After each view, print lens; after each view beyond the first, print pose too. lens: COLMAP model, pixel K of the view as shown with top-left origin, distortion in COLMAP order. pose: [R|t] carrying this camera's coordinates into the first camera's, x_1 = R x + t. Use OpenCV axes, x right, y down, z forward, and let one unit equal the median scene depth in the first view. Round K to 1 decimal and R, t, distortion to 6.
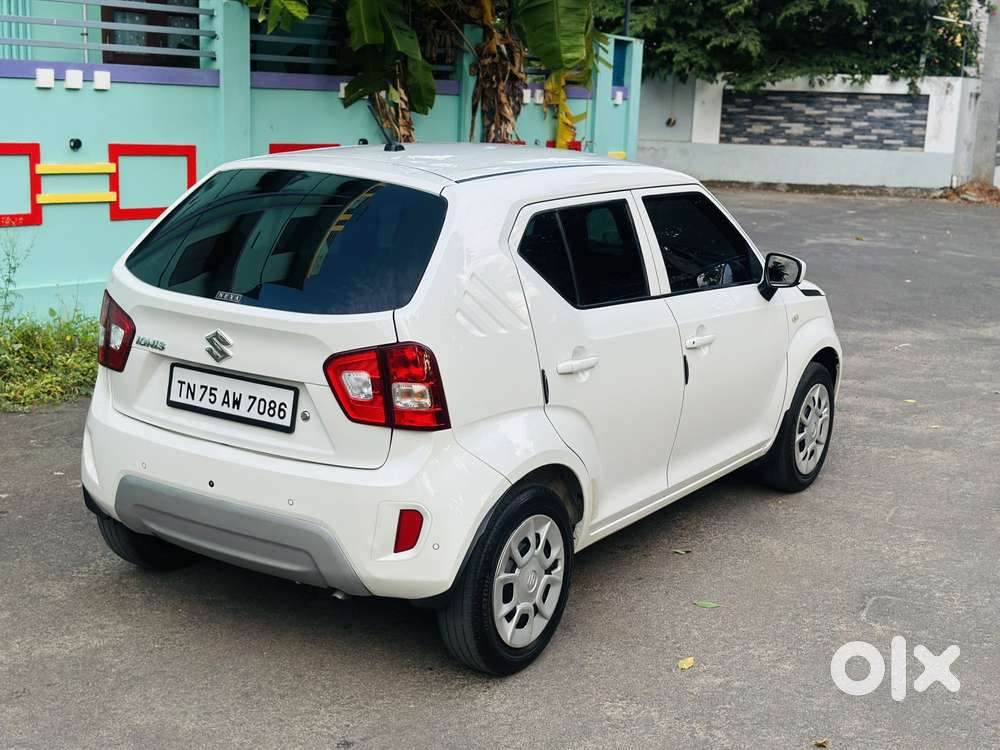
lens RADIAL K [[1390.9, 0, 508.6], [0, 1390.9, 371.2], [0, 0, 1]] dist [0.124221, 0.000000]
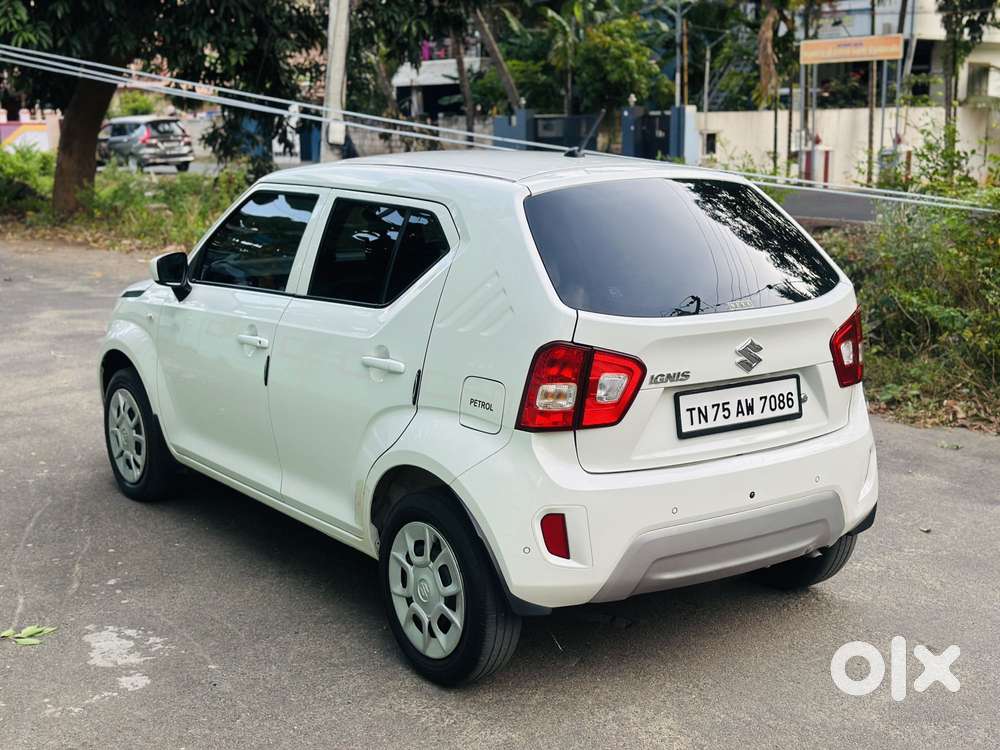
lens RADIAL K [[1390.9, 0, 486.9], [0, 1390.9, 376.5], [0, 0, 1]] dist [0.124221, 0.000000]
pose [[0.383382, -0.218211, 0.897442, -1.015064], [0.214834, 0.966106, 0.143131, -0.160352], [-0.898256, 0.137927, 0.417267, 0.654818]]
